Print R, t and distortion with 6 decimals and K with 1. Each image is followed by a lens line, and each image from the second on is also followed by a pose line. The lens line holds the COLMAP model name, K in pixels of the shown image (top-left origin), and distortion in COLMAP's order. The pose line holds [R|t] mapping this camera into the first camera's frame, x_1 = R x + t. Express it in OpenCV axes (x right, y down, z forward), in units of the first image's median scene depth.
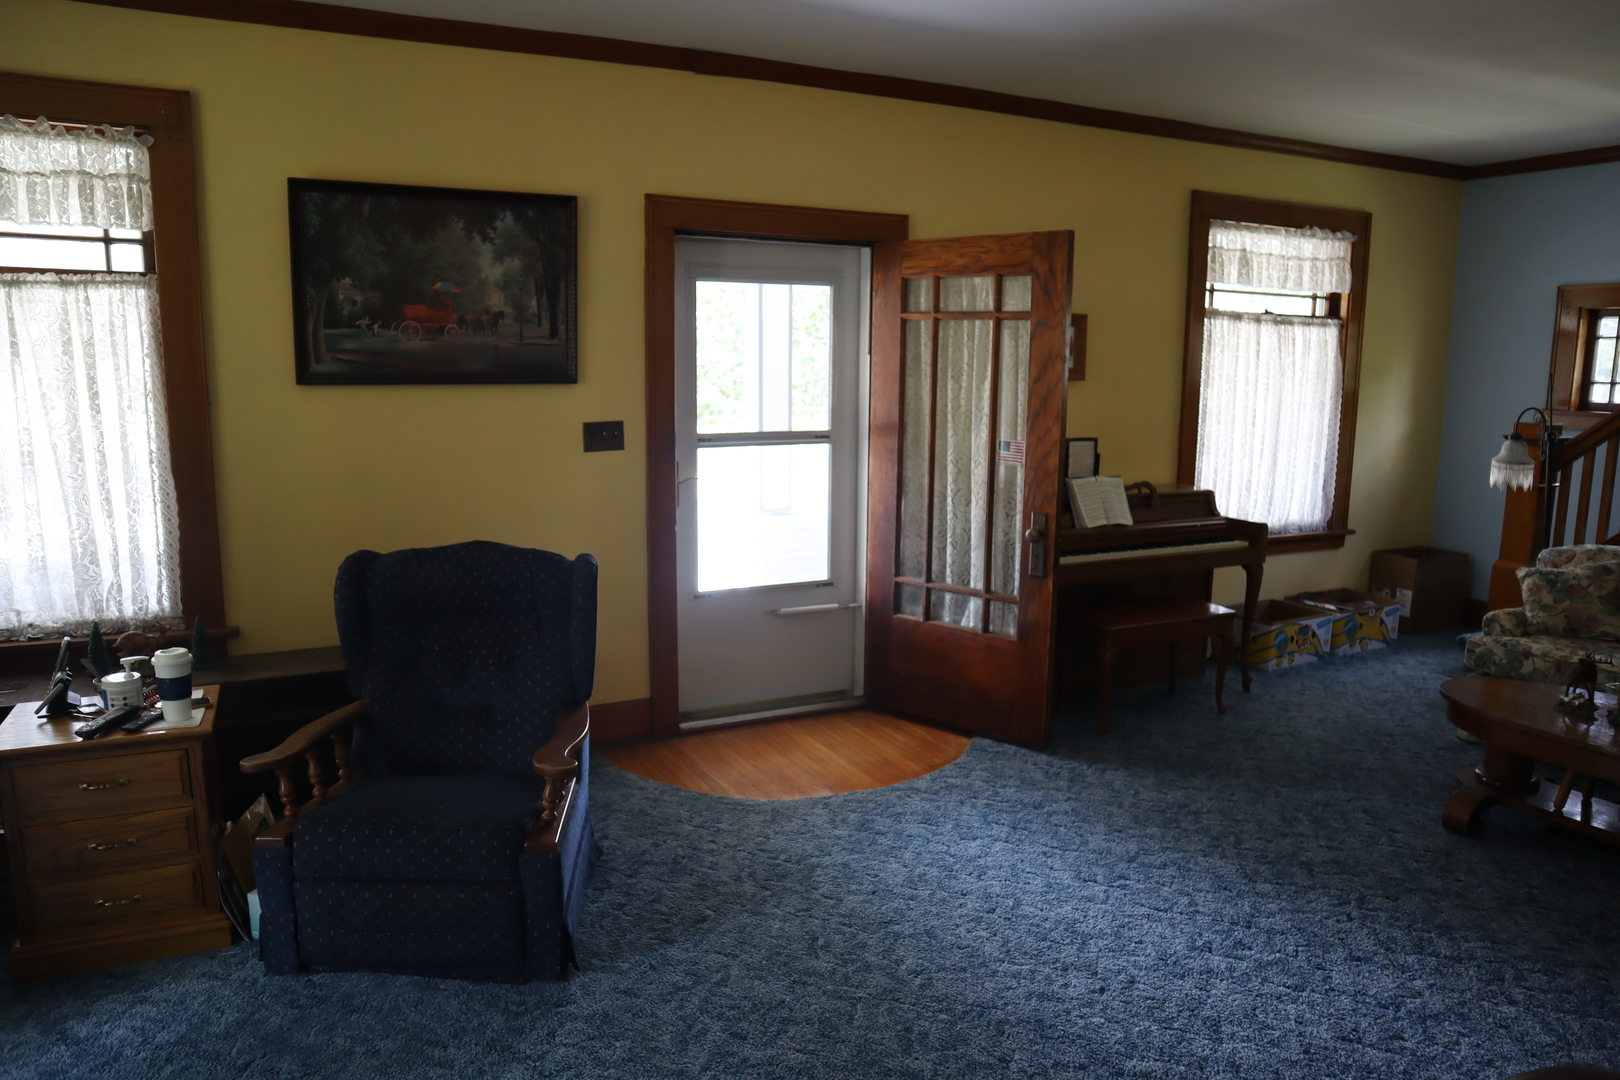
lens RADIAL K [[1141.8, 0, 809.5], [0, 1141.8, 523.6], [0, 0, 1]] dist [-0.104705, 0.066143]
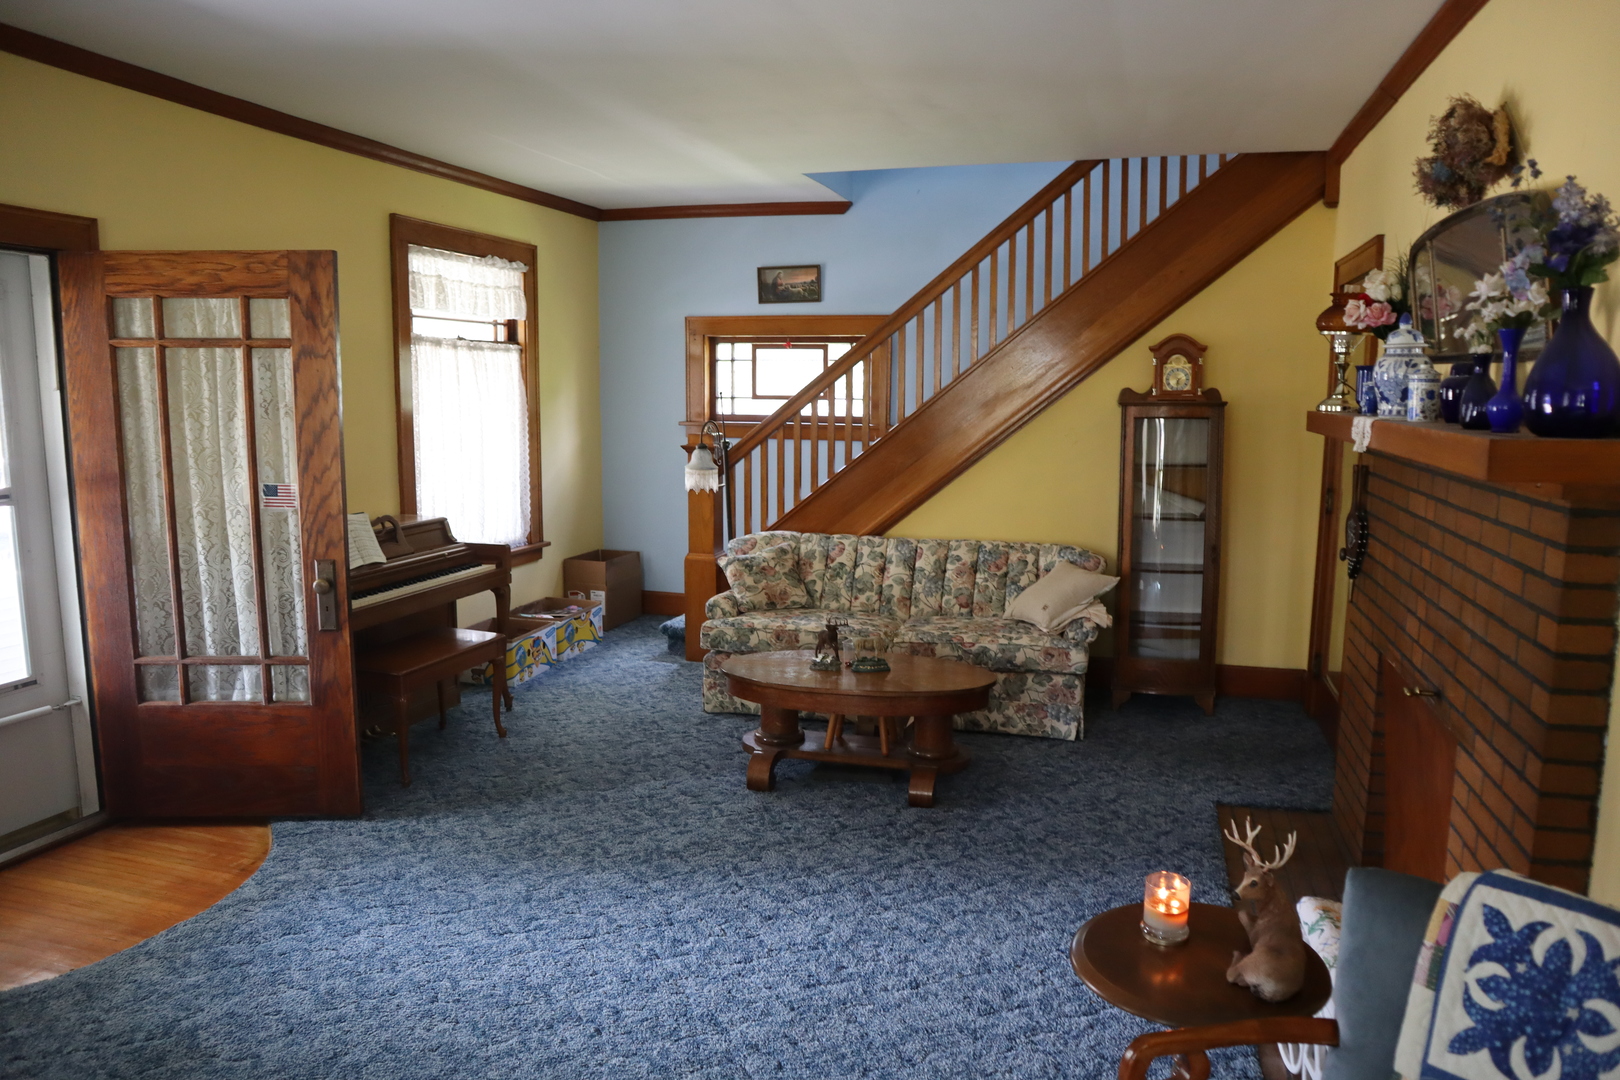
lens RADIAL K [[1141.8, 0, 816.5], [0, 1141.8, 528.4], [0, 0, 1]] dist [-0.104705, 0.066143]
pose [[0.687282, -0.099159, 0.719590, -0.161668], [0.108988, 0.993501, 0.032809, -0.020659], [-0.718167, 0.055877, 0.693623, 0.091221]]
